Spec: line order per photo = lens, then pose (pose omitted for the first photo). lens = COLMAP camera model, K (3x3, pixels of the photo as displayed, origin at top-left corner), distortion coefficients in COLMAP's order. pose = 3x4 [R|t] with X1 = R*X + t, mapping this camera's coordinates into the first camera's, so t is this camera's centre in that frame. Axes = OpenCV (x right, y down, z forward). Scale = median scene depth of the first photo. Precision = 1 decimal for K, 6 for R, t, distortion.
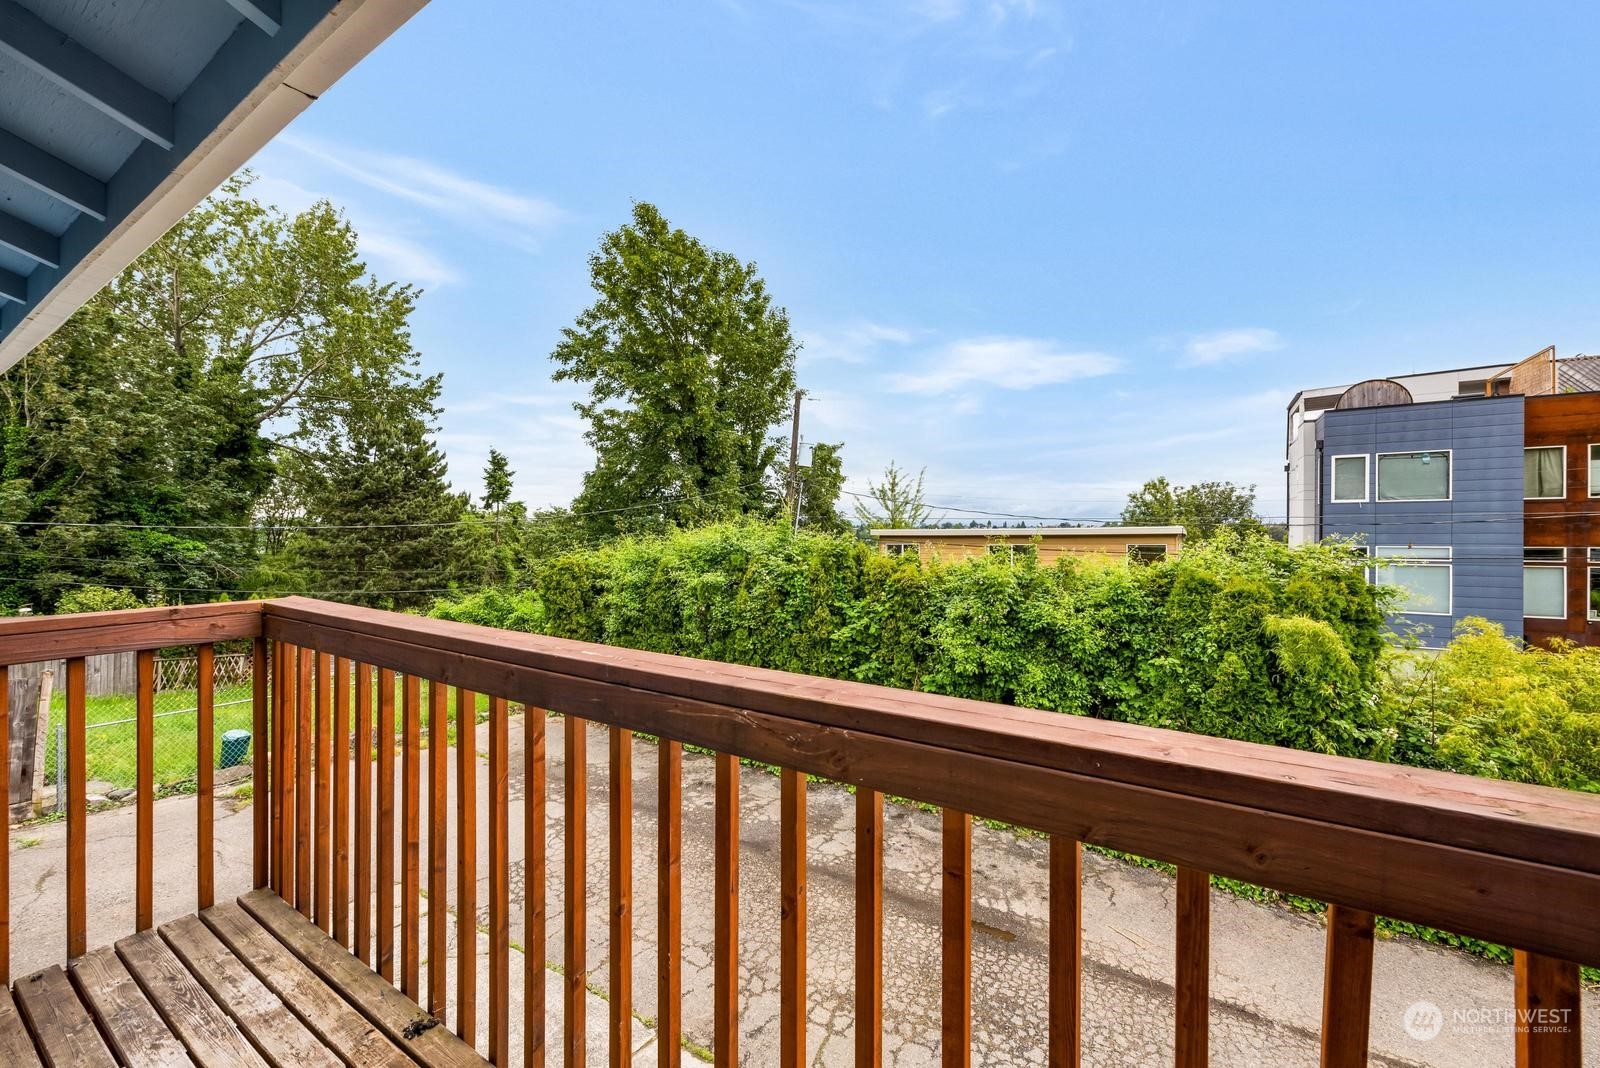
lens RADIAL K [[630.2, 0, 798.6], [0, 630.2, 534.3], [0, 0, 1]] dist [0.001624, 0.000035]
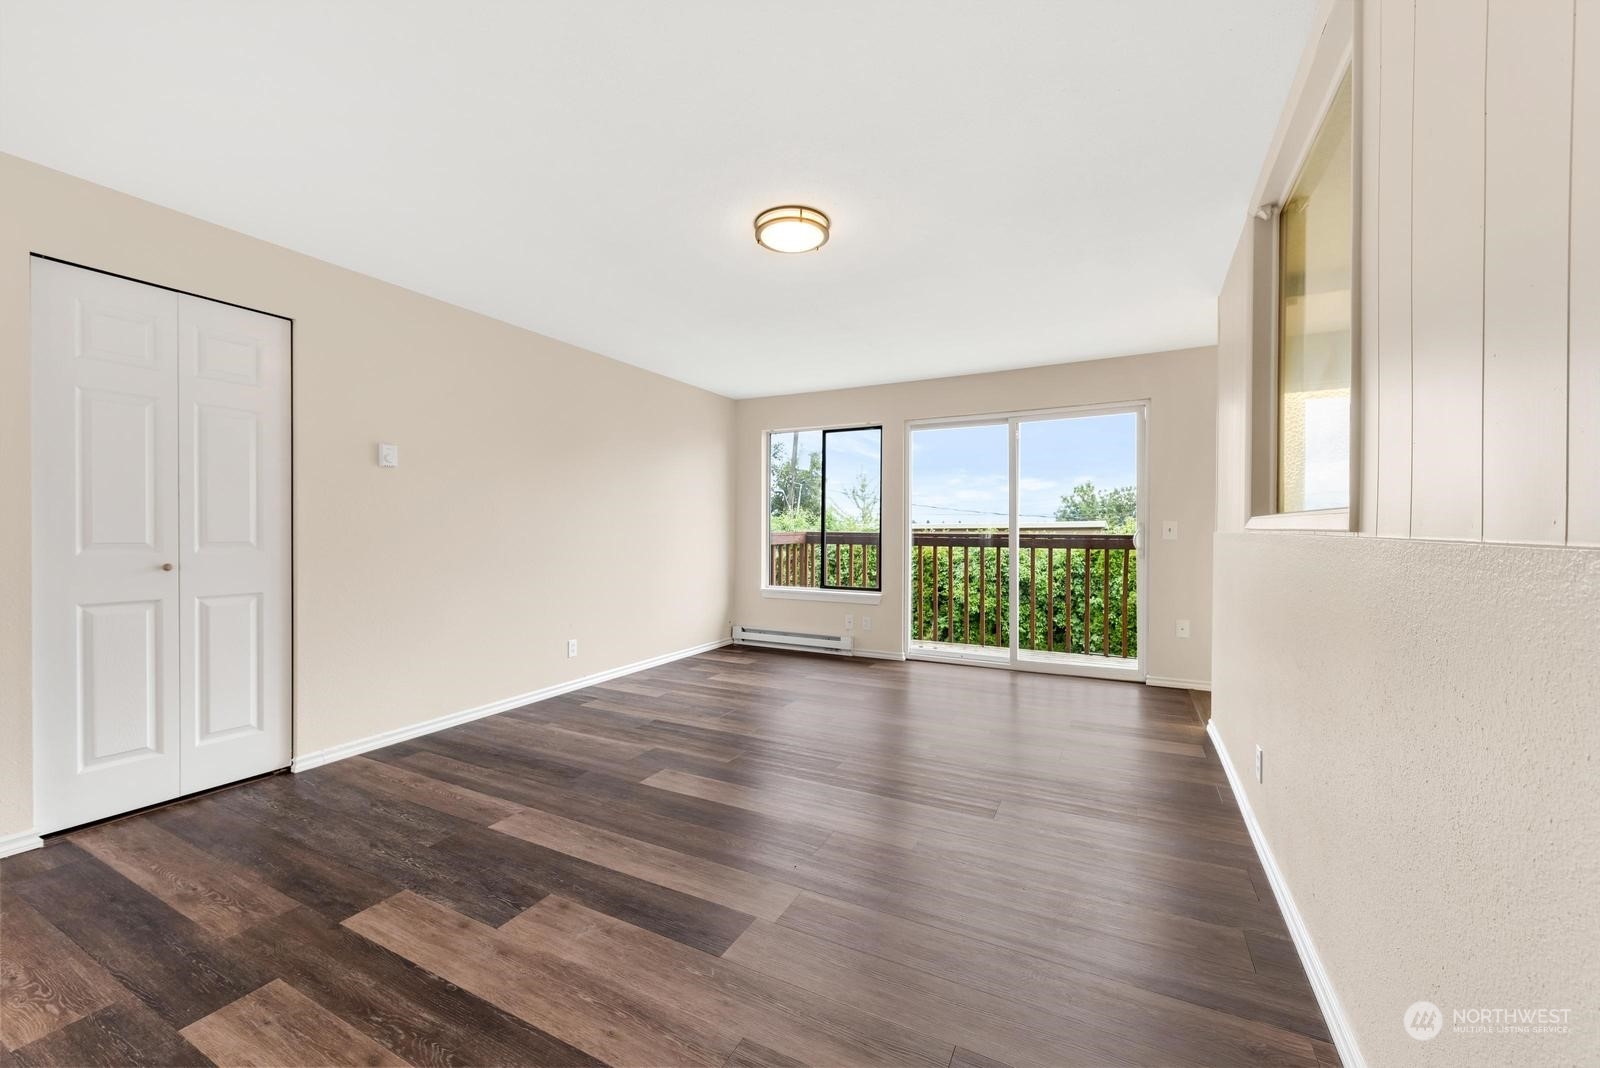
lens RADIAL K [[624.8, 0, 807.6], [0, 624.8, 536.6], [0, 0, 1]] dist [0.012691, -0.000193]
pose [[0.994638, 0.003385, 0.103361, -0.285875], [-0.004068, 0.999971, 0.006397, 0.026830], [-0.103336, -0.006784, 0.994623, -0.468747]]
